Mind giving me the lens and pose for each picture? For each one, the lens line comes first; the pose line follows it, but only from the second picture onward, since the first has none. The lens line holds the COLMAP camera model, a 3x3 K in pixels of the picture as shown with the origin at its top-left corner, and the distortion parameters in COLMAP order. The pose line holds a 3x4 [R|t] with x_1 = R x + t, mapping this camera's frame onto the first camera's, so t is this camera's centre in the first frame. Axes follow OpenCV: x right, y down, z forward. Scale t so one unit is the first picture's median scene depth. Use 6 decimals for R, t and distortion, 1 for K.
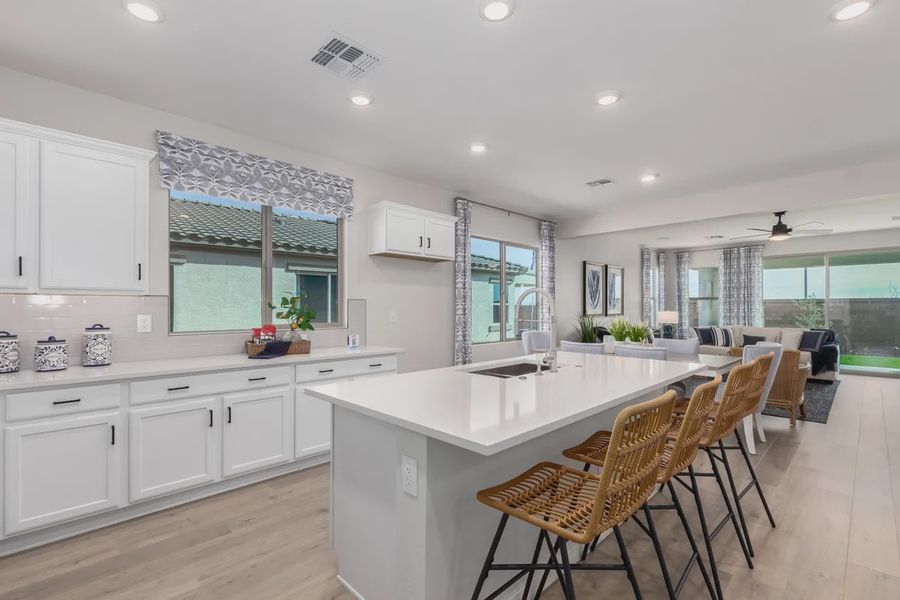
lens RADIAL K [[411.5, 0, 453.7], [0, 411.5, 306.1], [0, 0, 1]] dist [0.000487, -0.000980]
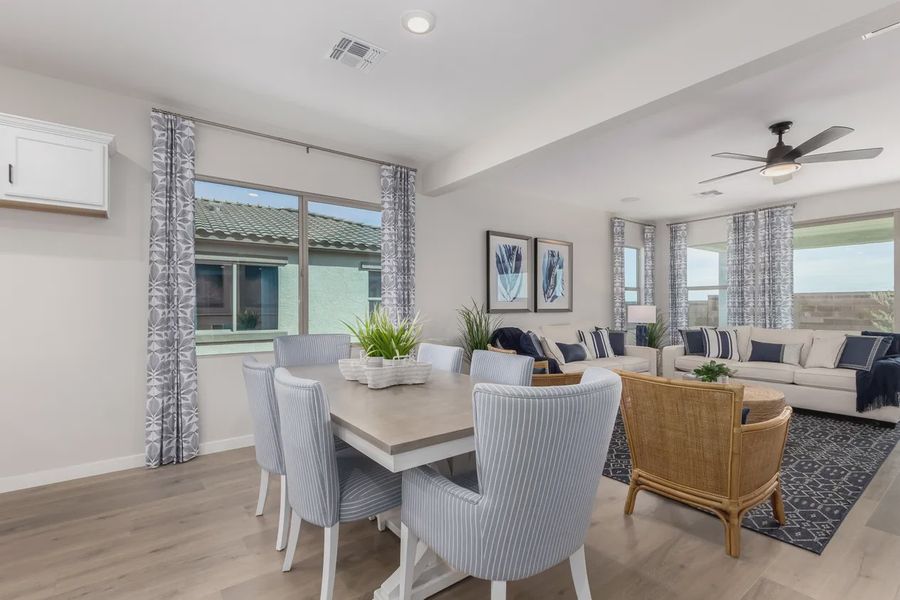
lens RADIAL K [[411.5, 0, 448.6], [0, 411.5, 313.8], [0, 0, 1]] dist [0.000487, -0.000980]
pose [[0.990049, 0.005324, -0.140623, 0.298079], [-0.001666, 0.999657, 0.026120, 0.009151], [0.140714, -0.025626, 0.989719, 0.264994]]
